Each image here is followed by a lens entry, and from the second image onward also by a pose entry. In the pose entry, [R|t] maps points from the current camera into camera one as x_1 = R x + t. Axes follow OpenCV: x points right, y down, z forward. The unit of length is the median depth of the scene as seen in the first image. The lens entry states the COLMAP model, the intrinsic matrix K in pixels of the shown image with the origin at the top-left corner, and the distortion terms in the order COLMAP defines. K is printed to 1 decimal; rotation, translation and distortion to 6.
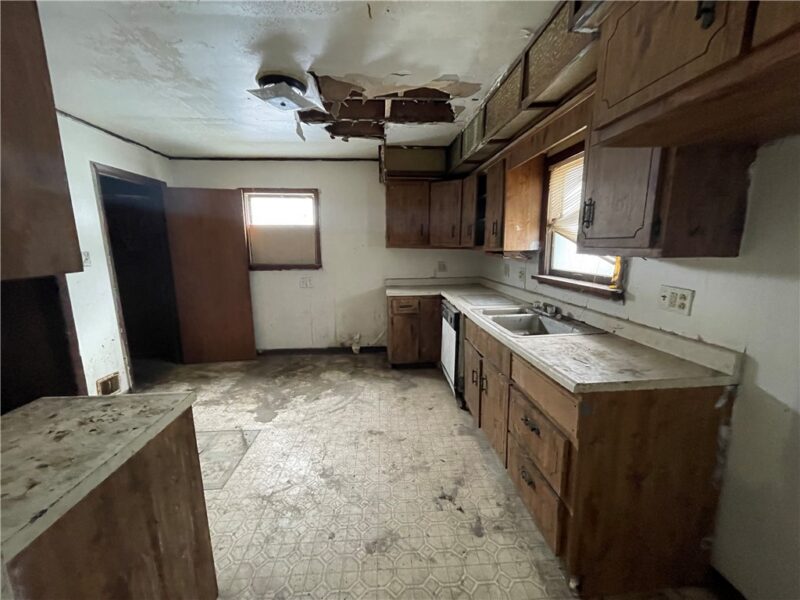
lens RADIAL K [[320.6, 0, 398.0], [0, 320.6, 298.5], [0, 0, 1]] dist [-0.000999, -0.000066]
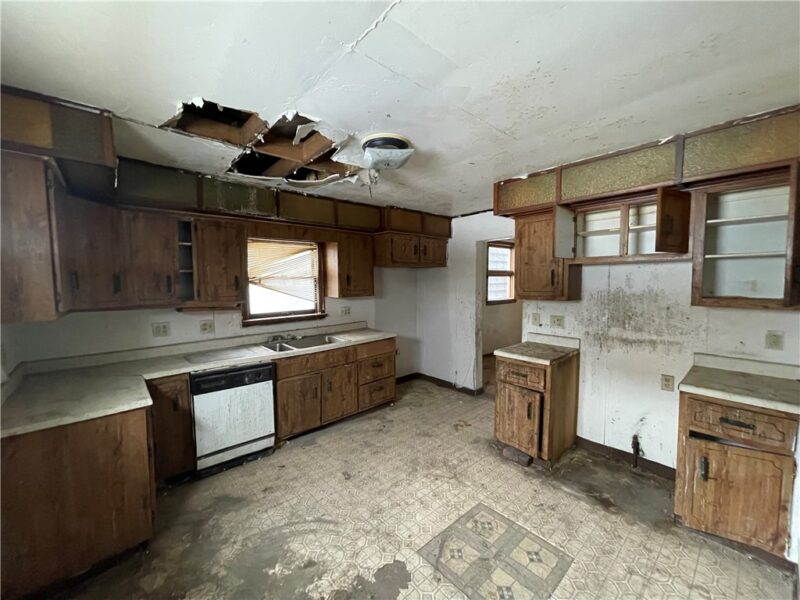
lens RADIAL K [[320.6, 0, 399.9], [0, 320.6, 300.2], [0, 0, 1]] dist [-0.000999, -0.000066]
pose [[-0.615476, -0.034085, 0.787418, -0.978124], [0.153117, 0.974859, 0.161881, -0.279177], [-0.773139, 0.220201, -0.594784, 1.361922]]
